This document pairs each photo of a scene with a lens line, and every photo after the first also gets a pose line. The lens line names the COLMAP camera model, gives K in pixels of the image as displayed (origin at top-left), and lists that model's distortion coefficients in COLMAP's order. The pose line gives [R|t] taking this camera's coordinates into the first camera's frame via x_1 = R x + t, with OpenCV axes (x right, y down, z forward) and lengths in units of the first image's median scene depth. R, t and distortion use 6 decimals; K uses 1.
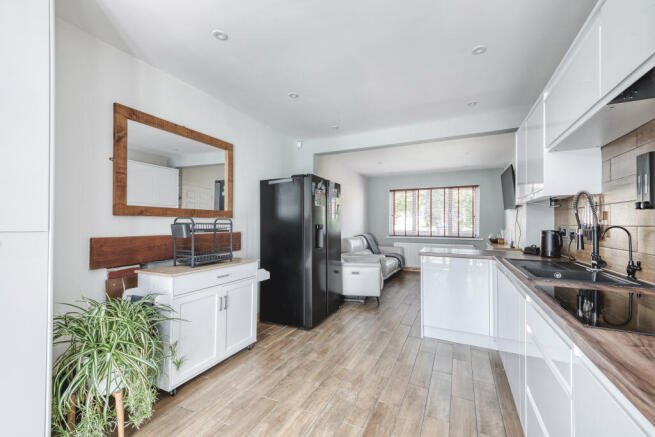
lens RADIAL K [[278.9, 0, 336.8], [0, 278.9, 217.4], [0, 0, 1]] dist [0.046196, -0.022184]
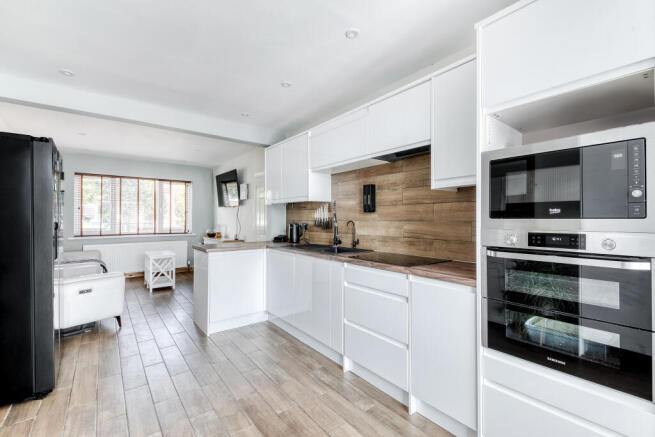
lens RADIAL K [[278.9, 0, 336.8], [0, 278.9, 217.4], [0, 0, 1]] dist [0.046196, -0.022184]
pose [[0.435085, 0.002291, 0.900386, -0.194327], [-0.018388, 0.999811, 0.006341, -0.000284], [-0.900202, -0.019315, 0.435045, 0.087676]]
